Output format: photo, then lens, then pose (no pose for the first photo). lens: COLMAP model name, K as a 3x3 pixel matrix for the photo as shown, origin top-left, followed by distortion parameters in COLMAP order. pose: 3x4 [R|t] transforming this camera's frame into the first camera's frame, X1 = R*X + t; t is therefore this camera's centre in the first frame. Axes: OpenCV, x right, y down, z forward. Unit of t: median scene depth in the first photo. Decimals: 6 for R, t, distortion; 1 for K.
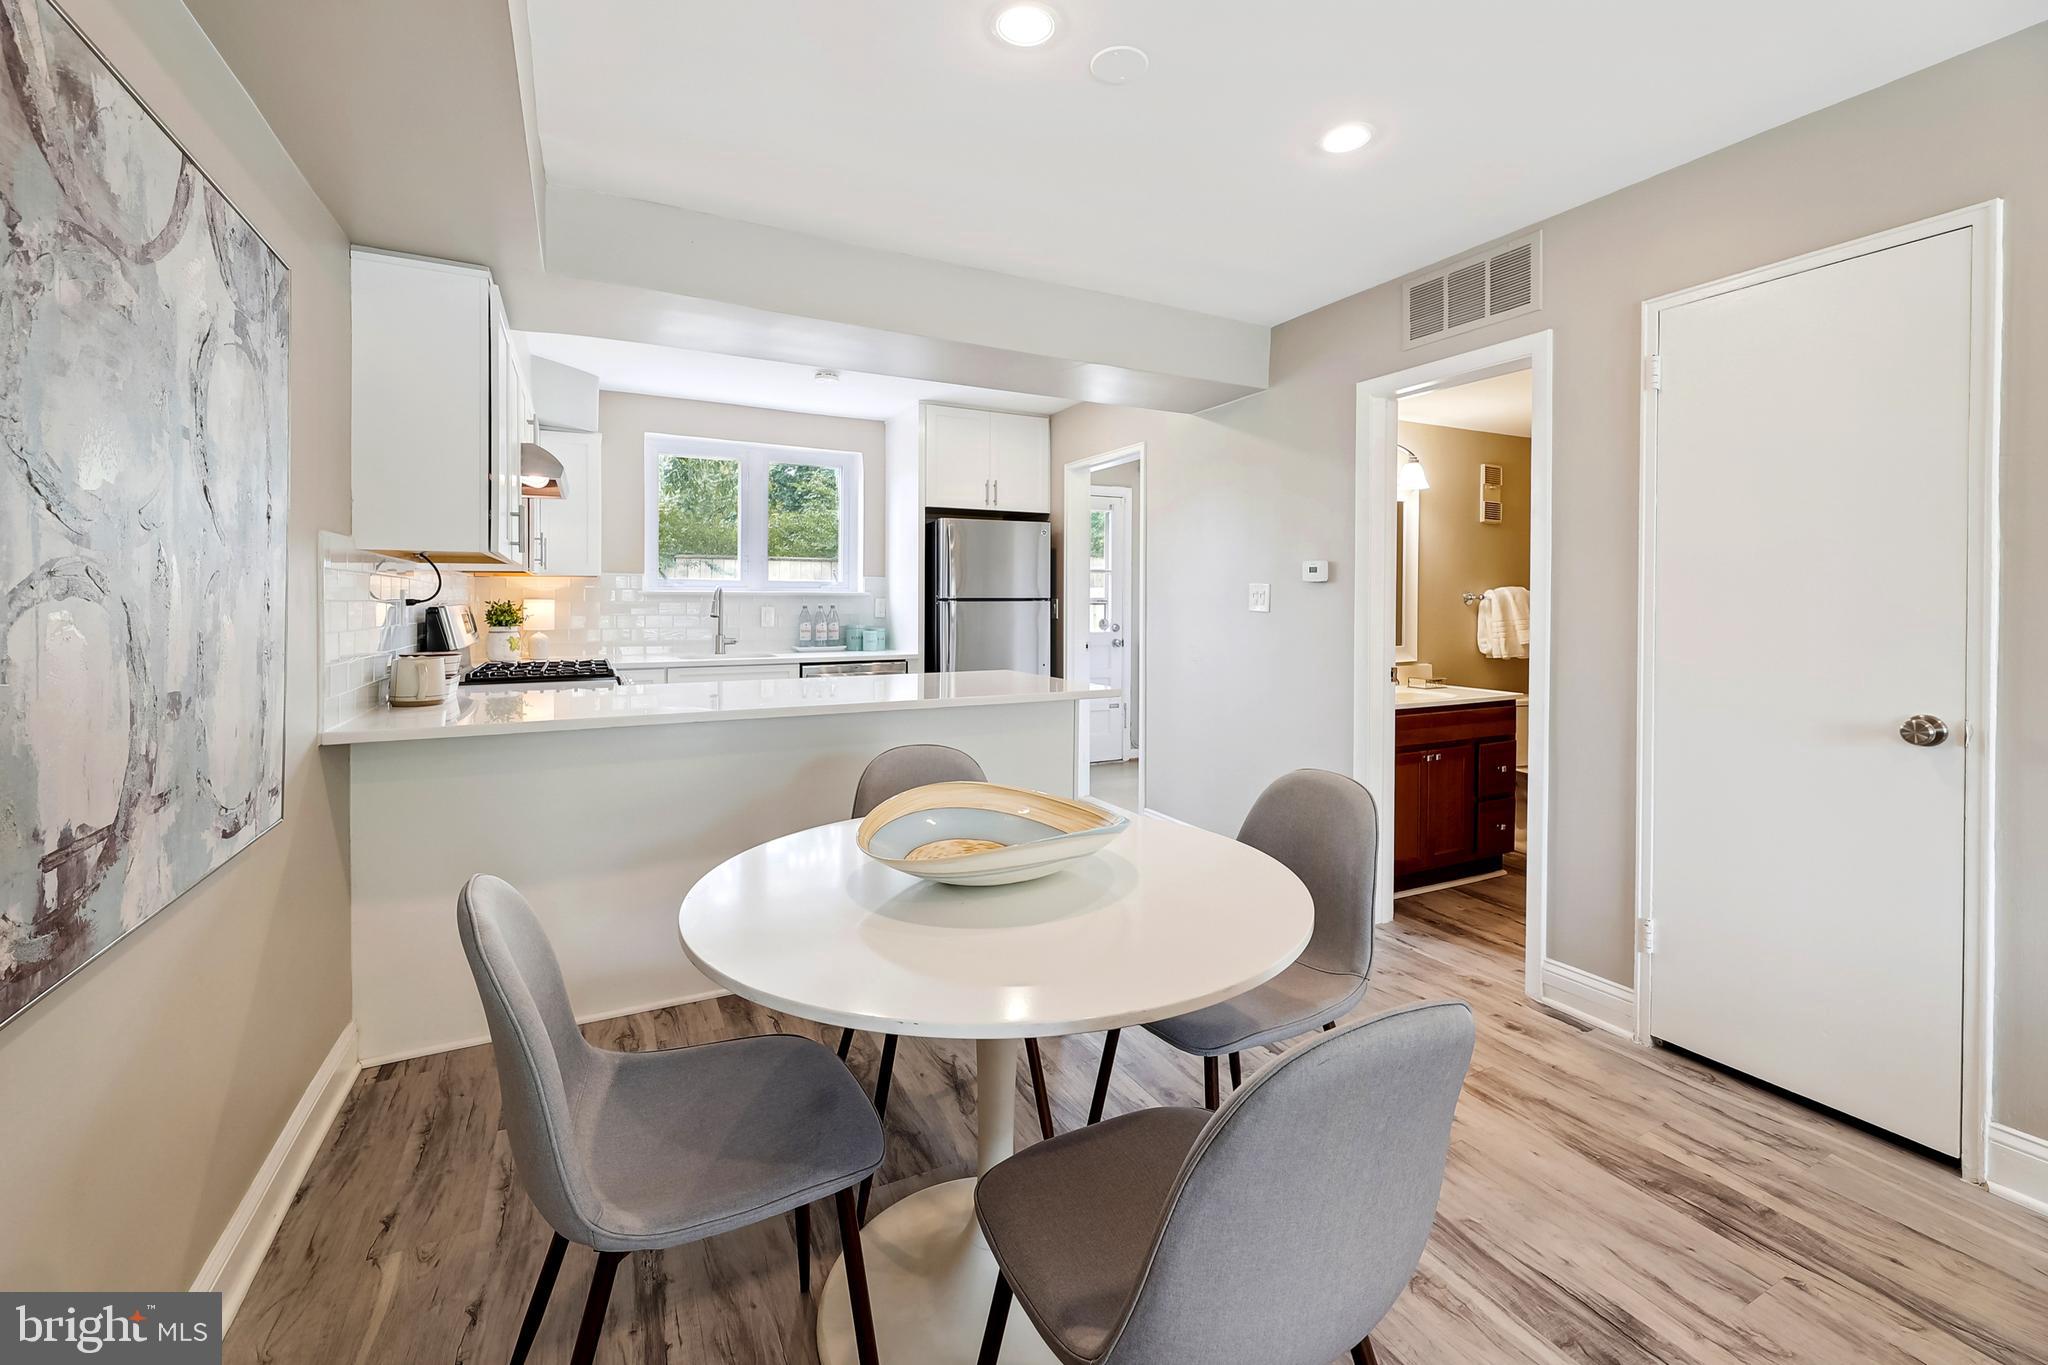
lens RADIAL K [[851.3, 0, 1018.4], [0, 851.3, 622.4], [0, 0, 1]] dist [-0.002646, -0.002151]
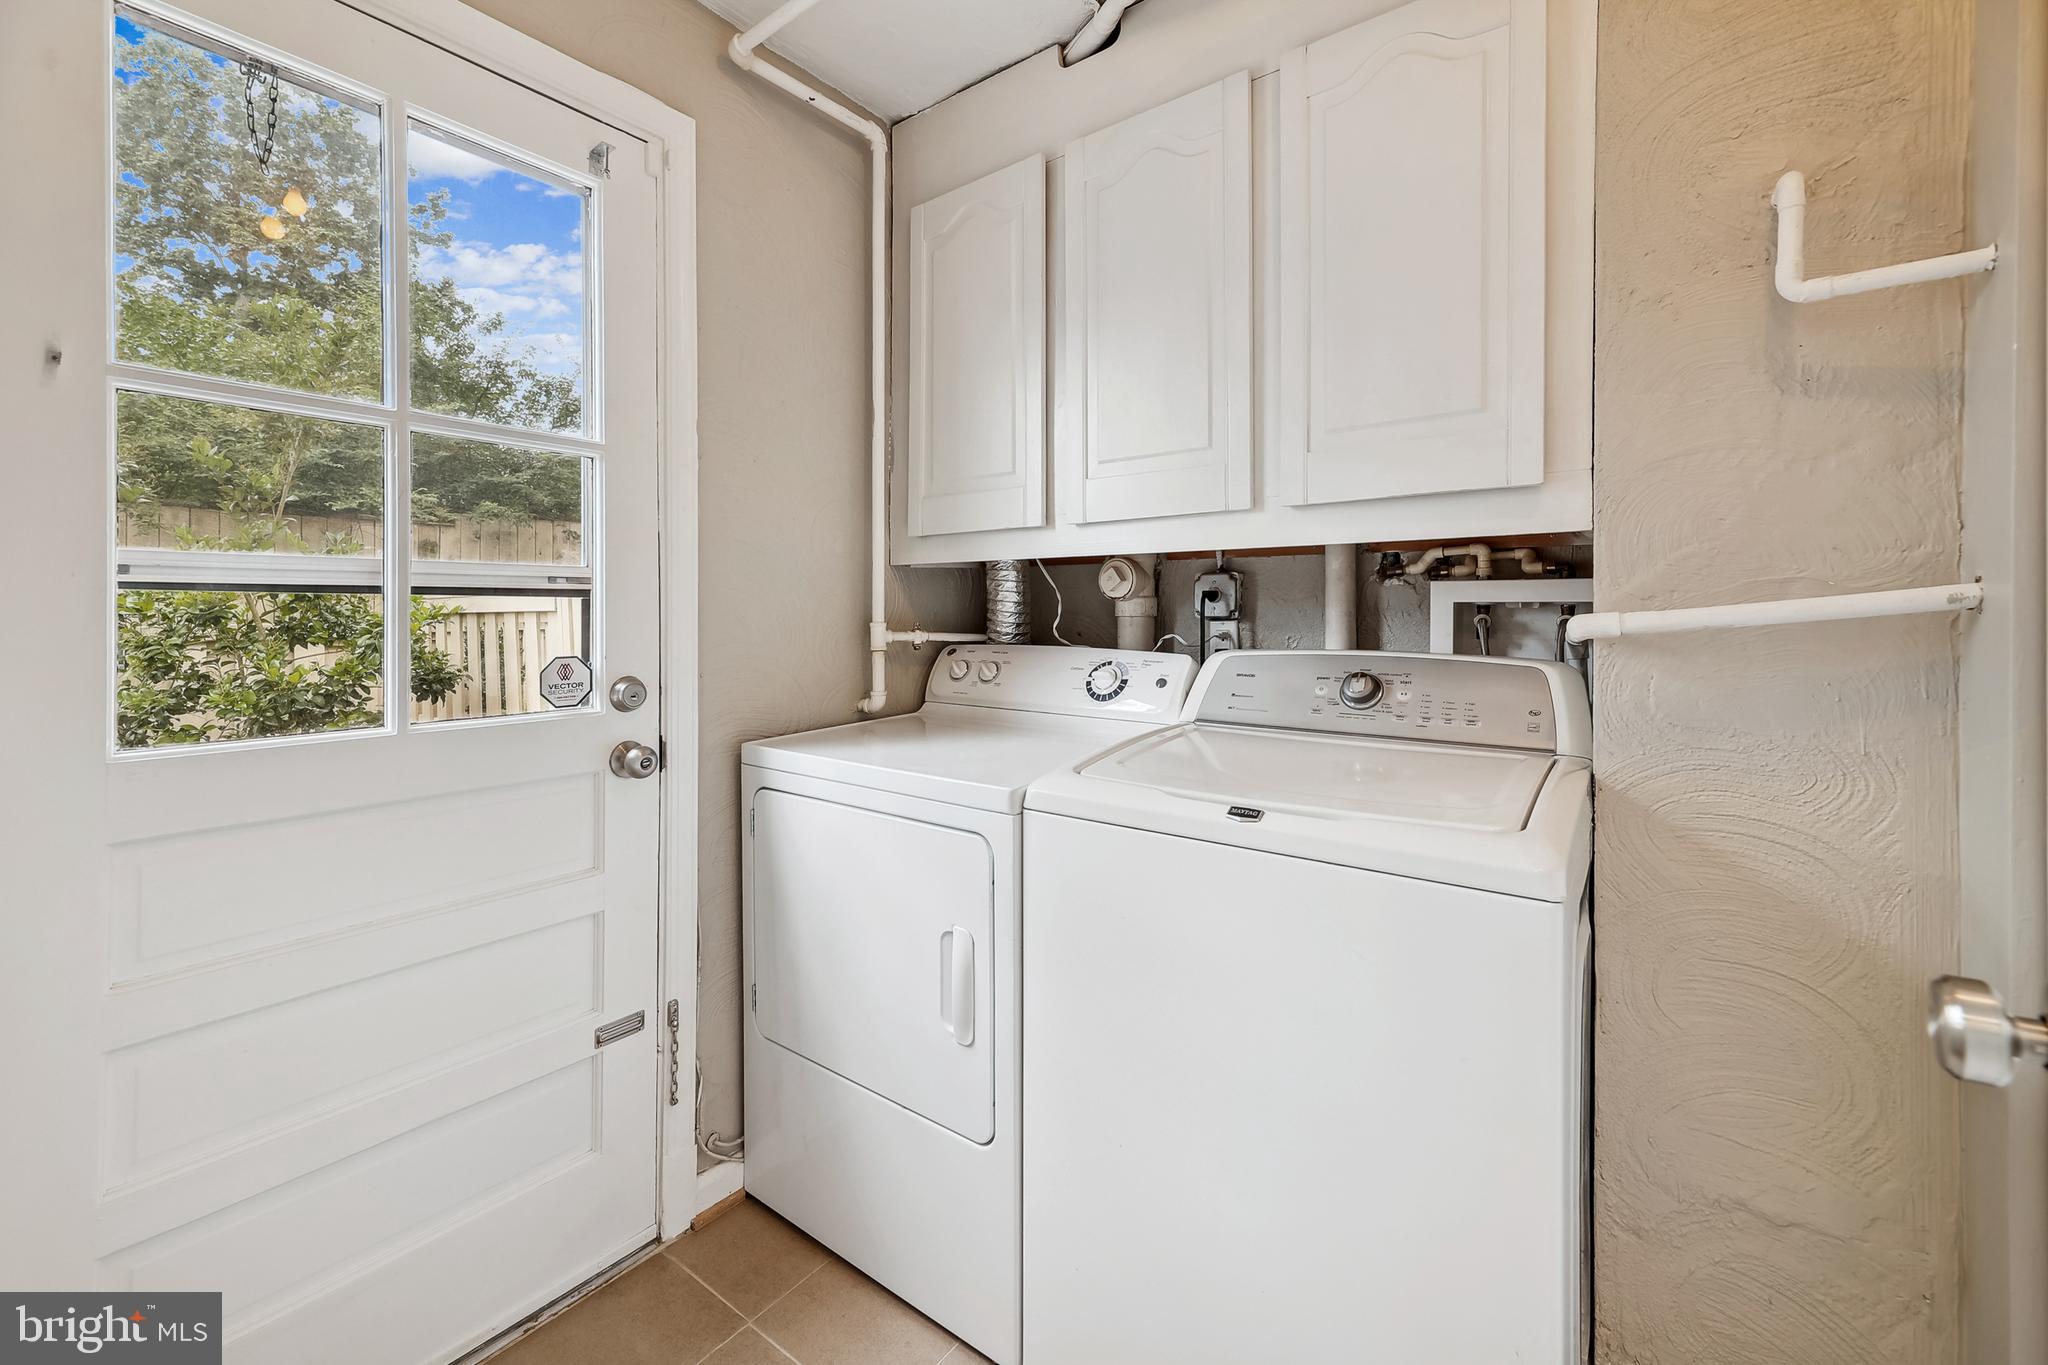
lens RADIAL K [[851.3, 0, 996.9], [0, 851.3, 611.4], [0, 0, 1]] dist [-0.002646, -0.002151]
pose [[0.908122, -0.001758, 0.418702, 0.134603], [0.010251, 0.999785, -0.018035, -0.013867], [-0.418580, 0.020671, 0.907944, 0.918378]]
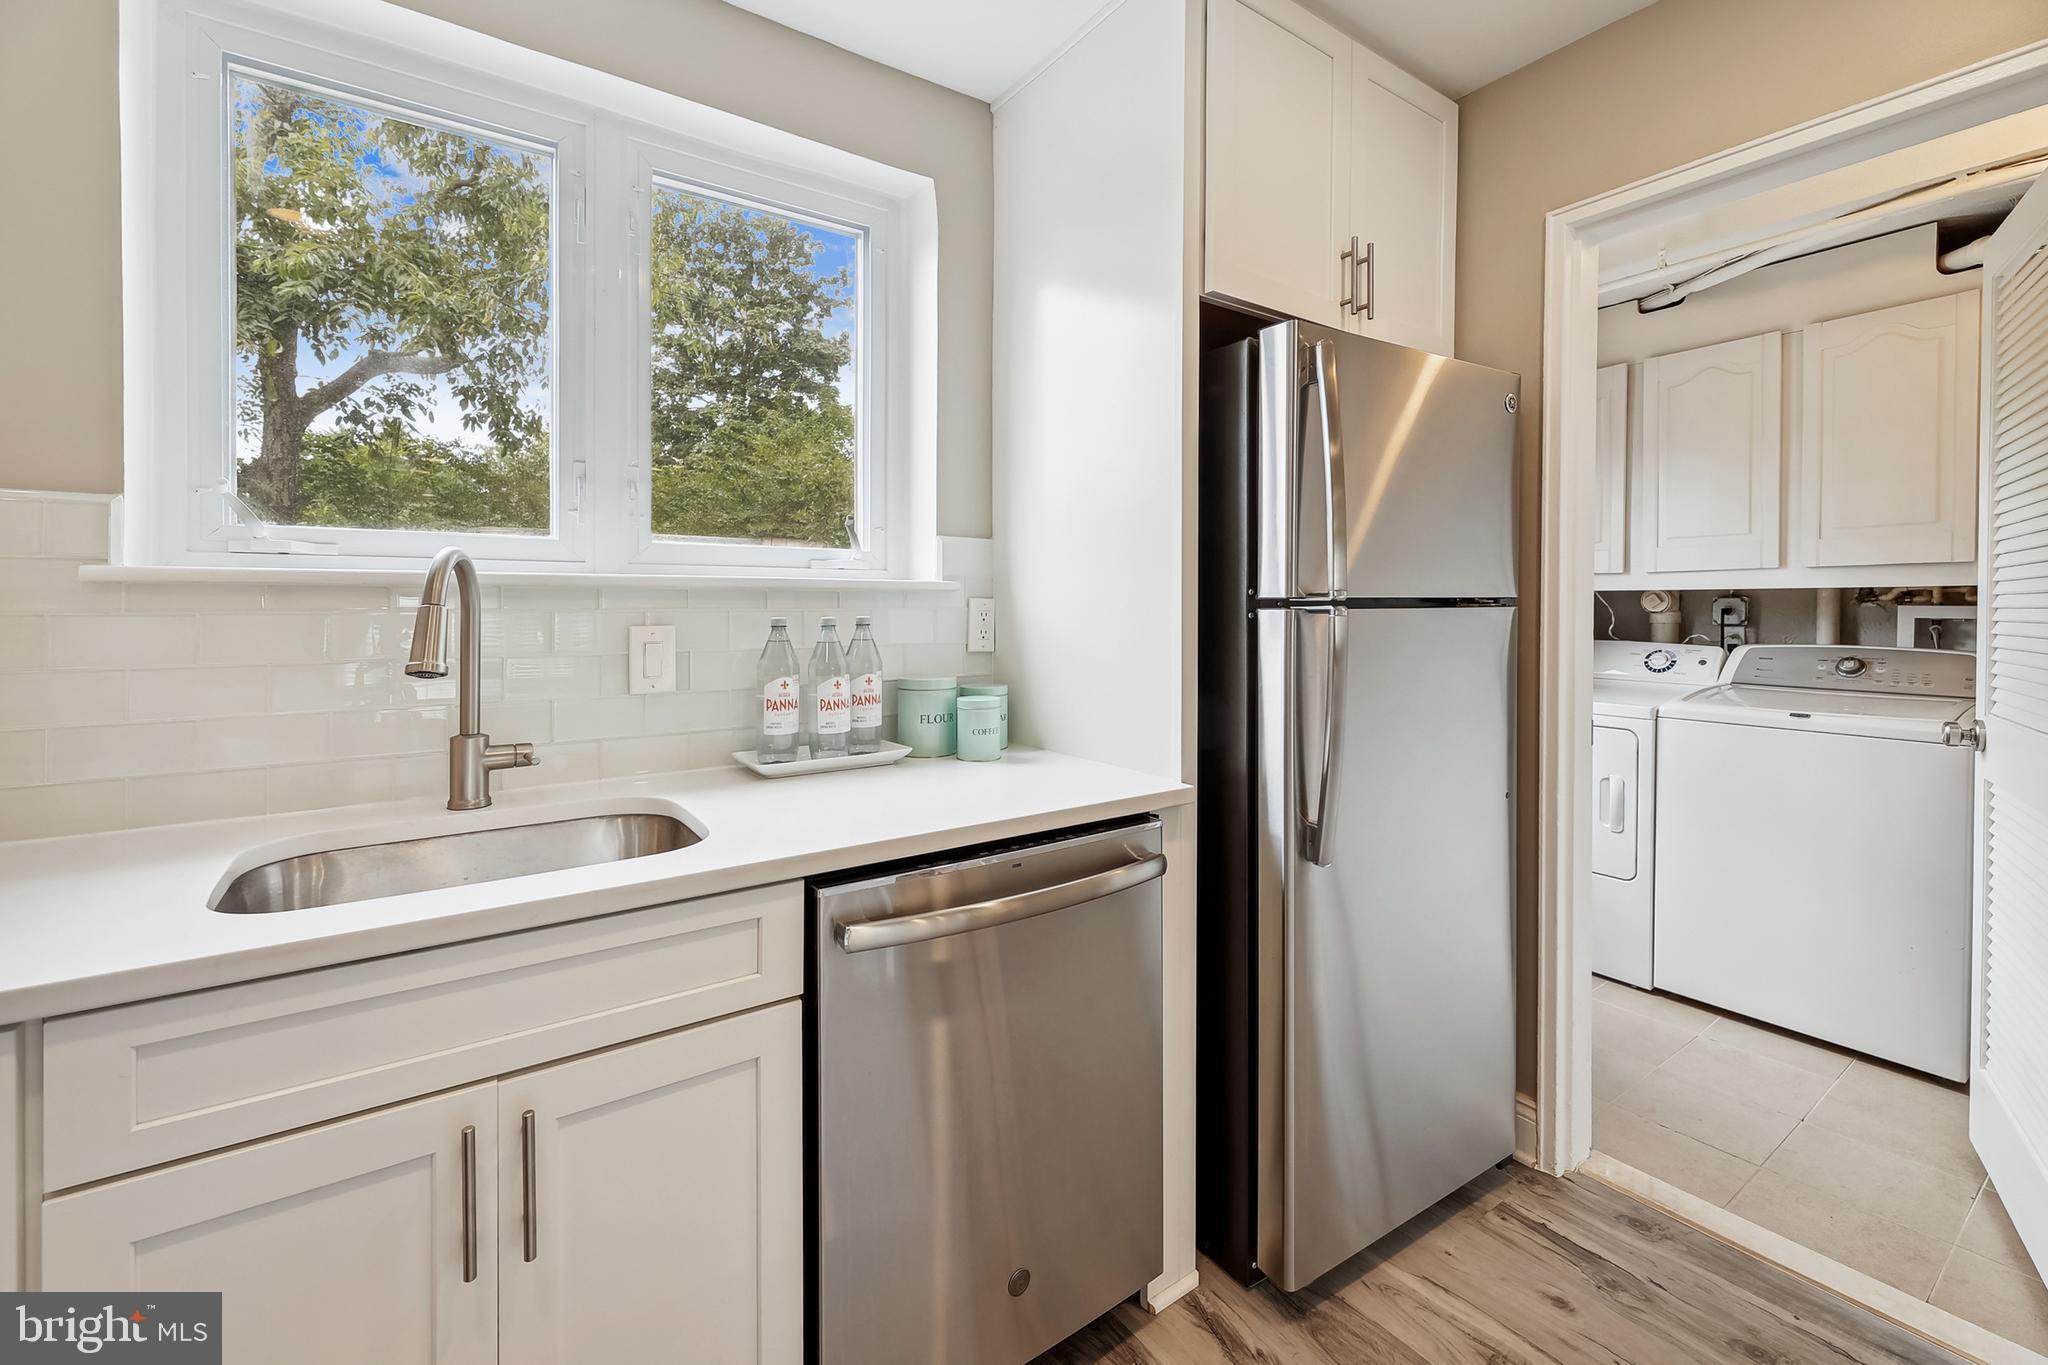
lens RADIAL K [[851.3, 0, 1014.0], [0, 851.3, 618.3], [0, 0, 1]] dist [-0.002646, -0.002151]
pose [[0.991325, -0.001982, 0.131418, -0.206573], [0.002784, 0.999979, -0.005924, -0.019105], [-0.131404, 0.006239, 0.991309, 0.683271]]
